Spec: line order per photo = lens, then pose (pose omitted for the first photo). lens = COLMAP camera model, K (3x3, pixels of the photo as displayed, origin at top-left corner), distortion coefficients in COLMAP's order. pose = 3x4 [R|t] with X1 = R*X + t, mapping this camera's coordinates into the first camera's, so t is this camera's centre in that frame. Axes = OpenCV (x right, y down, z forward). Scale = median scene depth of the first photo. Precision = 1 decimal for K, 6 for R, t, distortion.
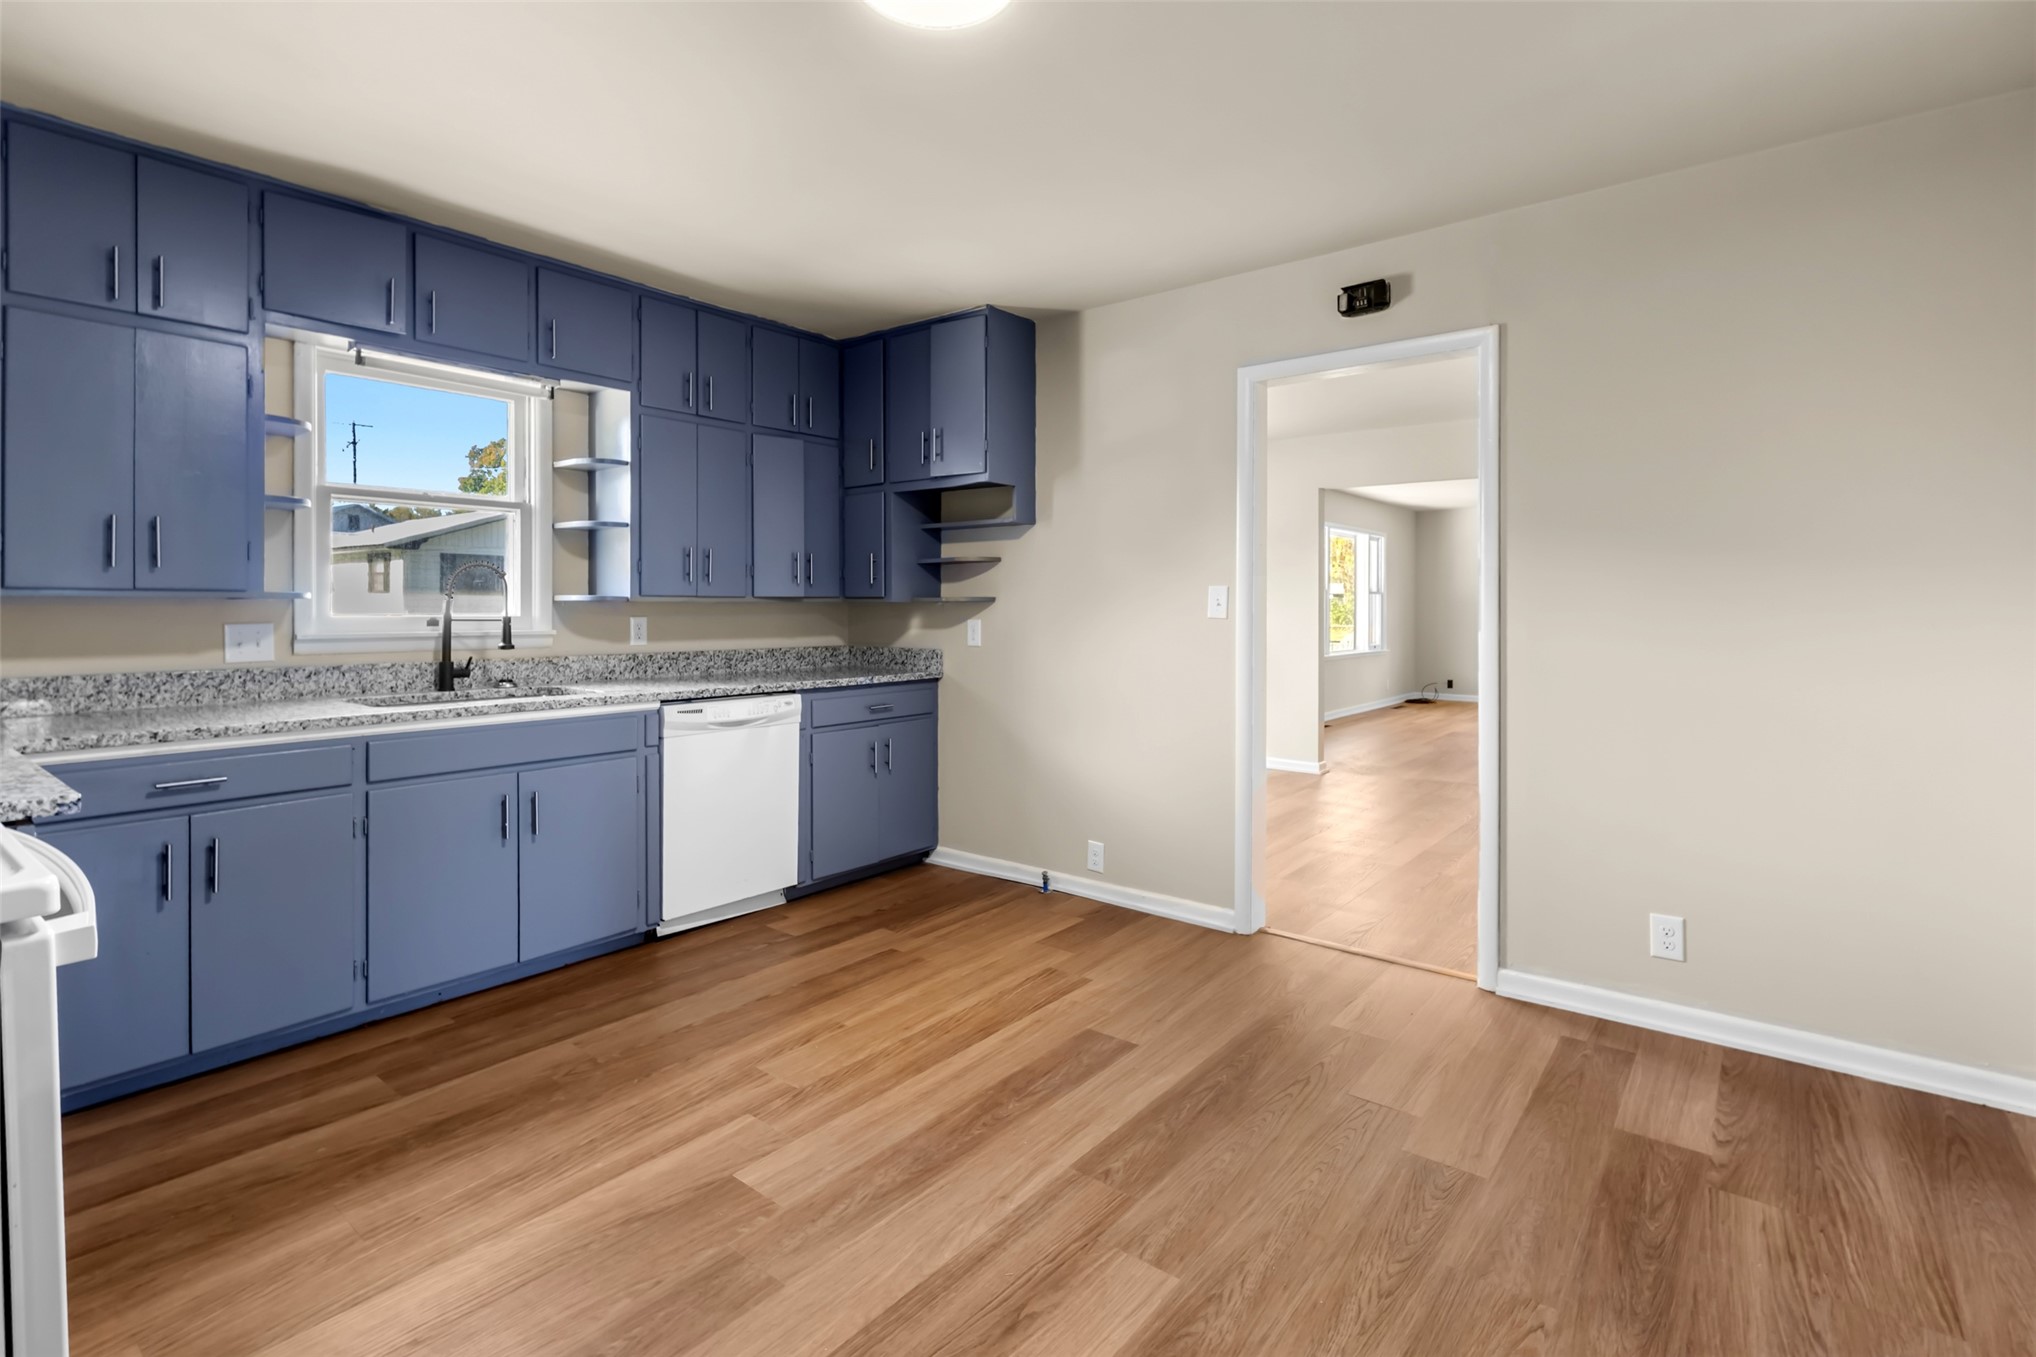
lens RADIAL K [[960.7, 0, 1020.6], [0, 960.7, 602.0], [0, 0, 1]] dist [-0.000564, 0.001271]
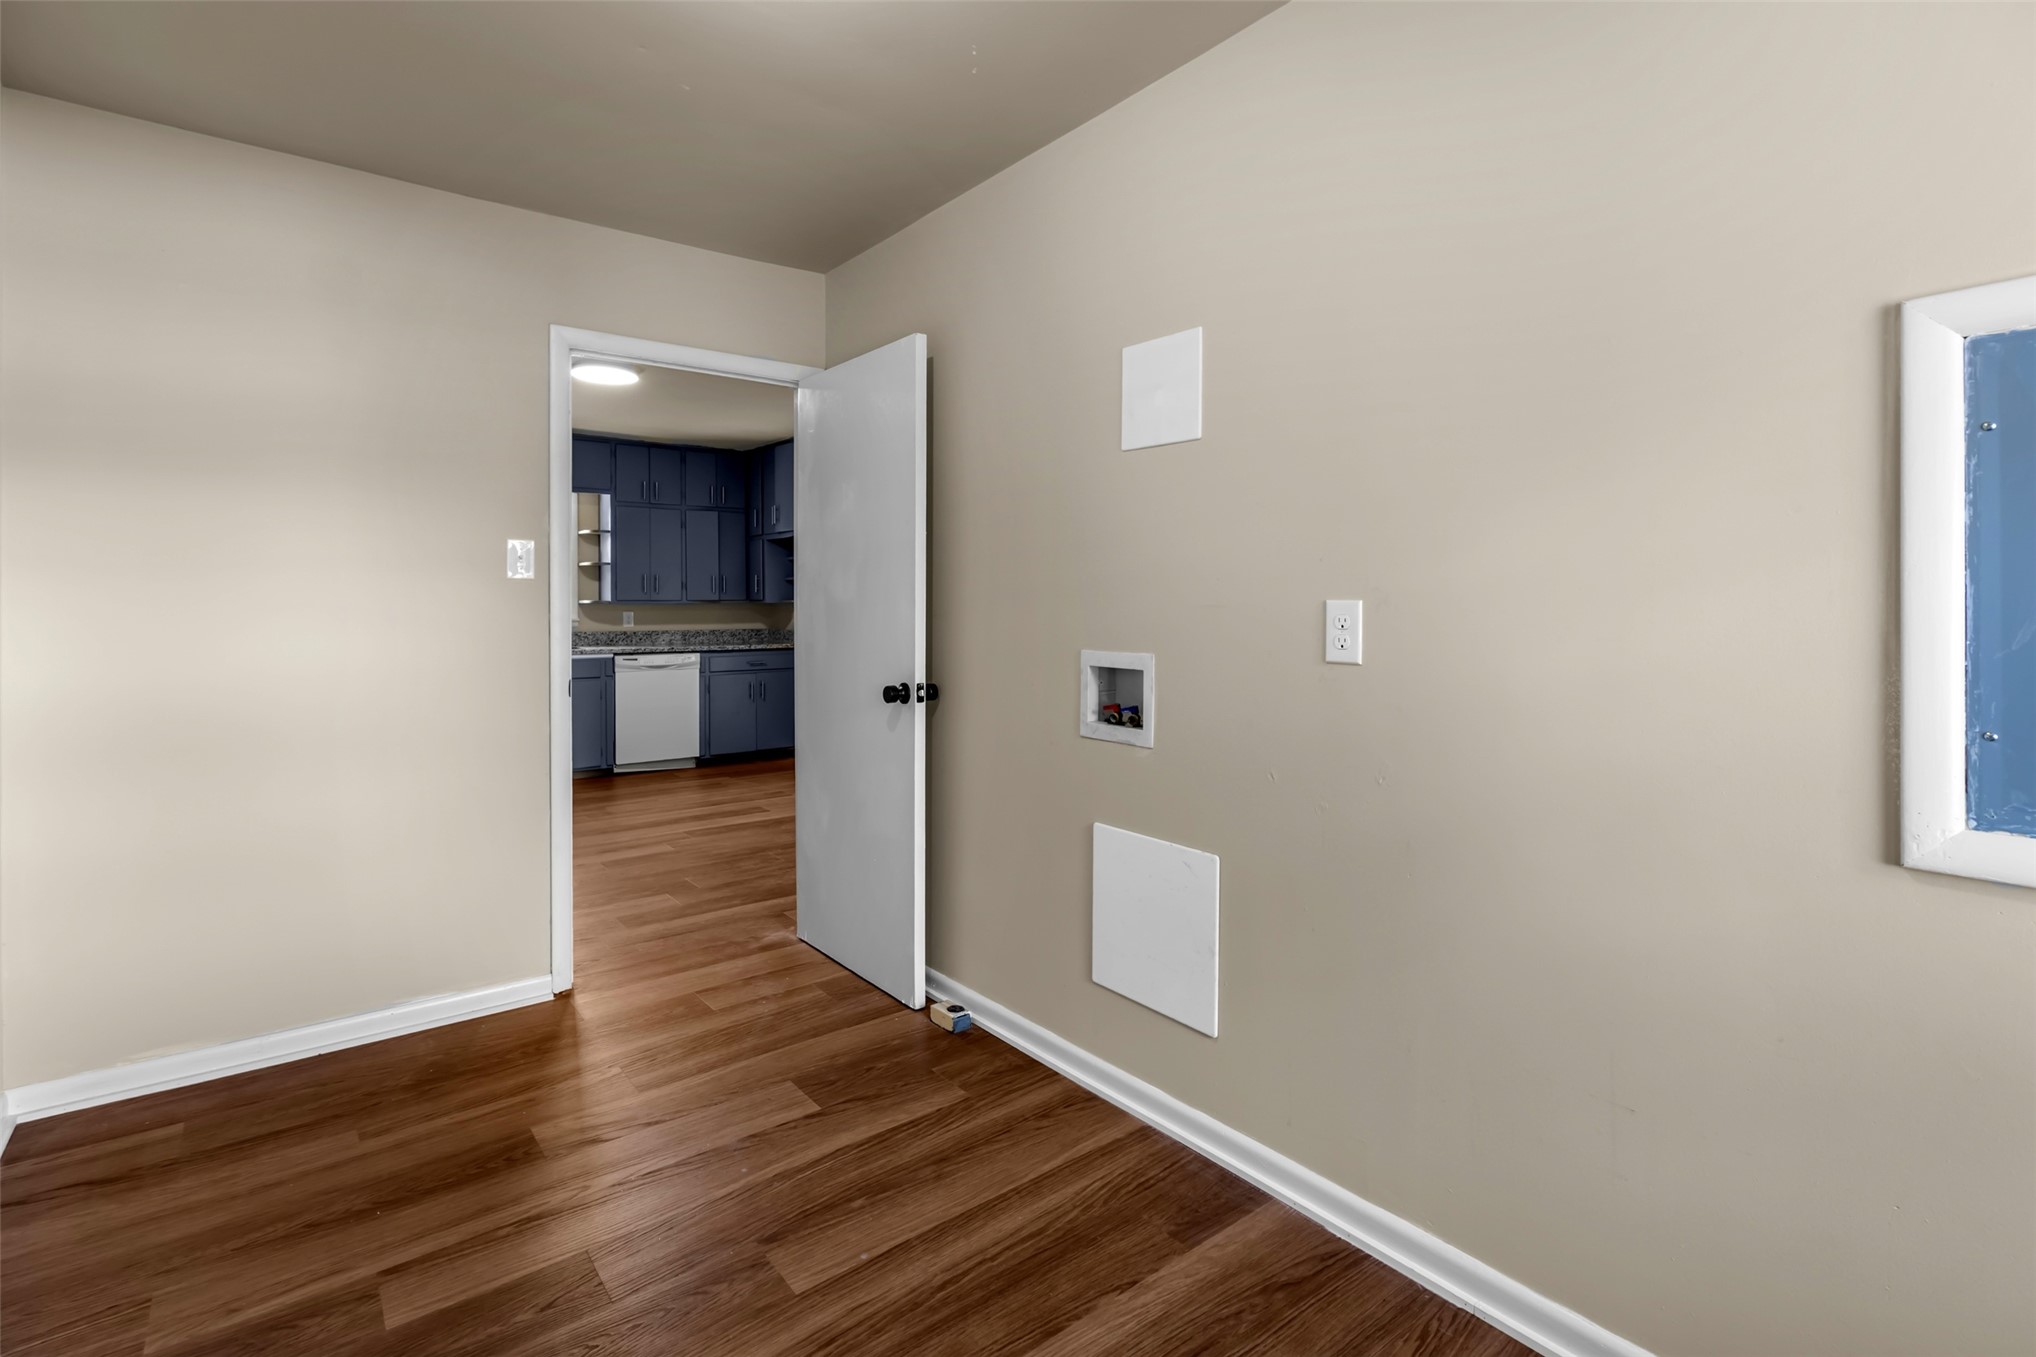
lens RADIAL K [[960.7, 0, 1046.8], [0, 960.7, 600.8], [0, 0, 1]] dist [-0.000564, 0.001271]
pose [[0.978408, -0.002714, -0.206665, 1.043744], [0.003438, 0.999989, 0.003143, -0.010963], [0.206654, -0.003785, 0.978407, -0.868236]]
